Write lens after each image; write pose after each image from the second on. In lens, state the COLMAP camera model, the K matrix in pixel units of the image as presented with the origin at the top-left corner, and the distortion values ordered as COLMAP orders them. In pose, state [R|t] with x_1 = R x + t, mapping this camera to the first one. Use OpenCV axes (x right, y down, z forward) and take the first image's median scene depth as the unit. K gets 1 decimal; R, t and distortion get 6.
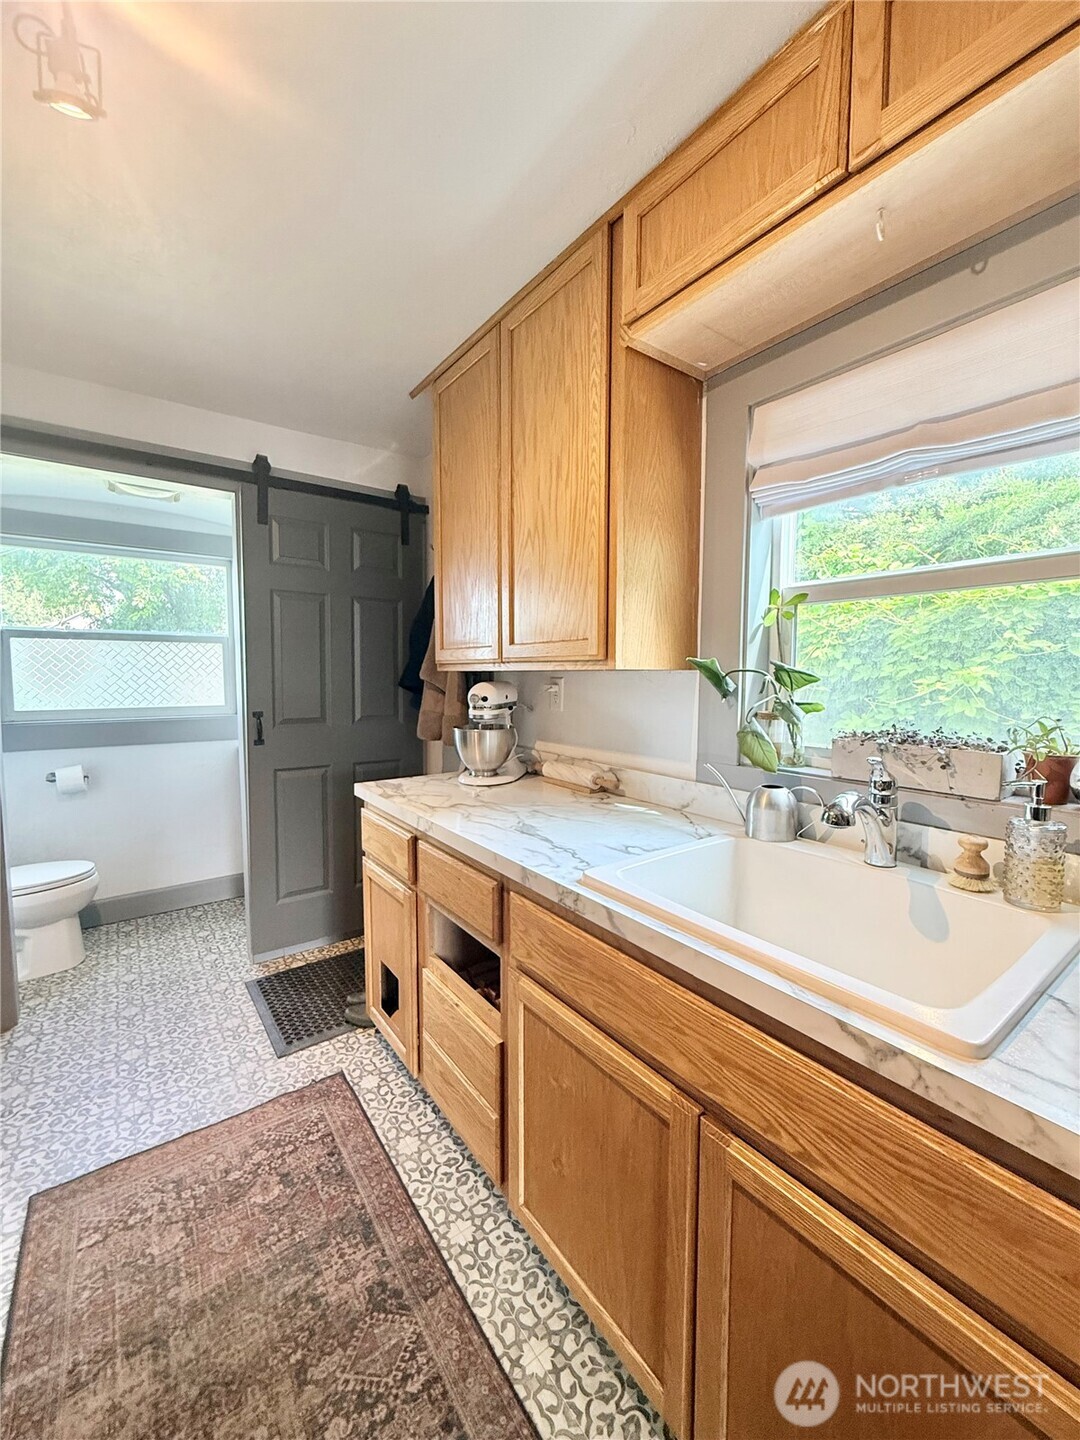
lens RADIAL K [[583.8, 0, 566.6], [0, 583.8, 726.7], [0, 0, 1]] dist [-0.001031, -0.000031]
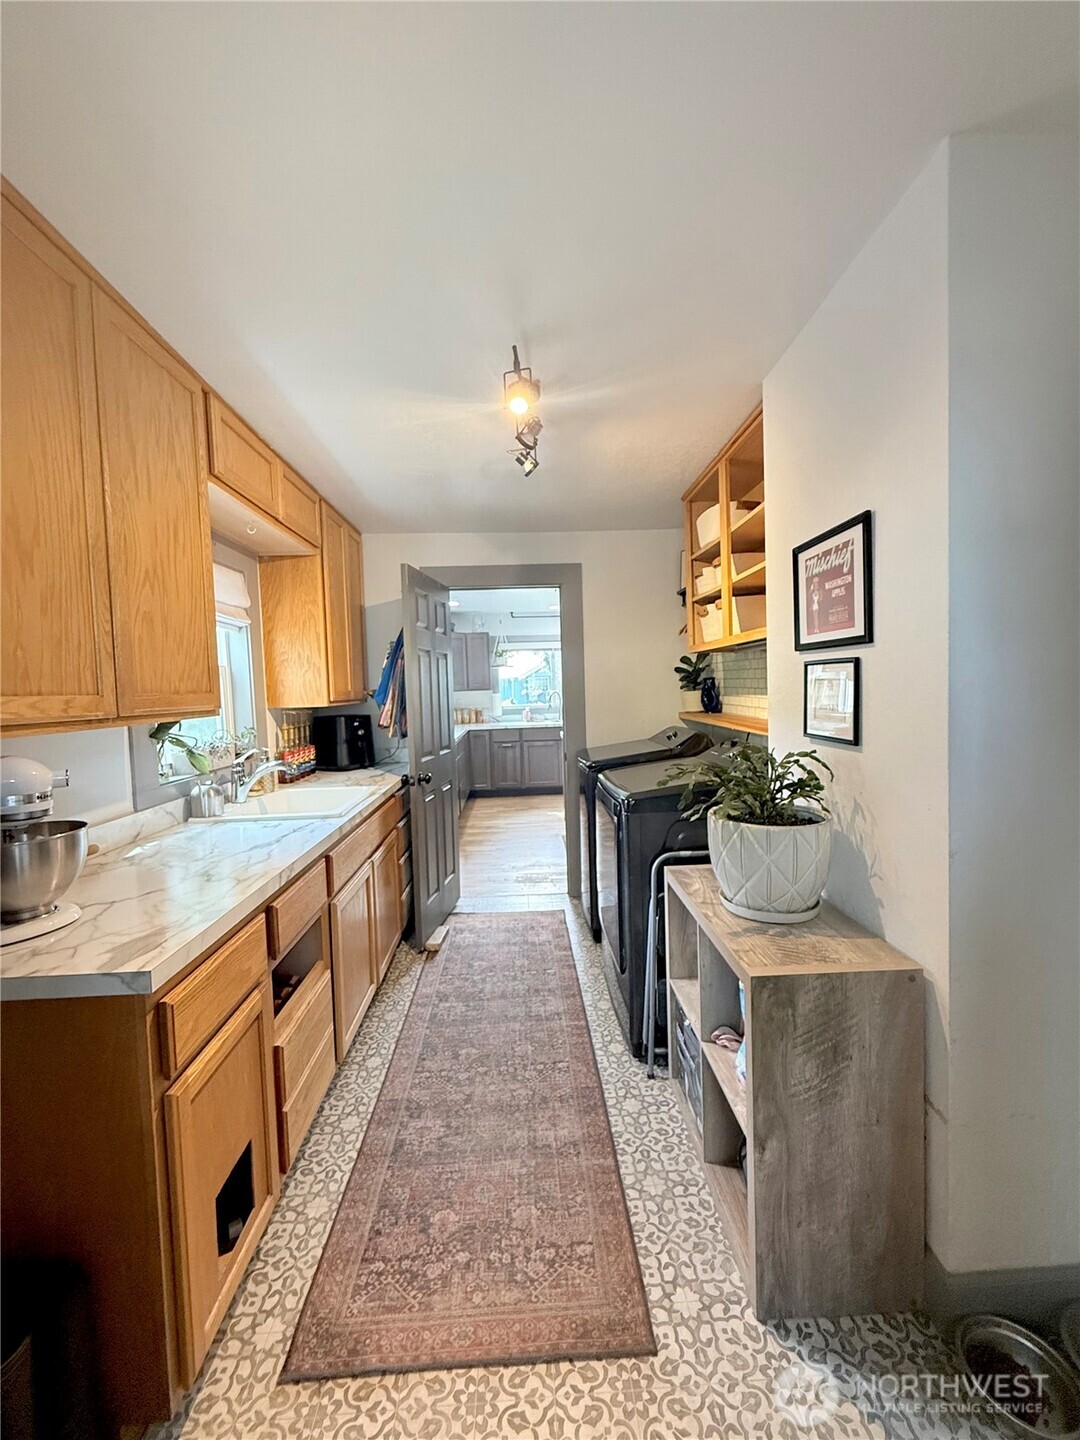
lens RADIAL K [[575.6, 0, 542.0], [0, 575.6, 715.2], [0, 0, 1]] dist [0.000484, 0.000189]
pose [[-0.819731, -0.000369, 0.572748, -1.219598], [0.087365, 0.988217, 0.125675, -0.182565], [-0.566046, 0.153058, -0.810040, 1.569879]]
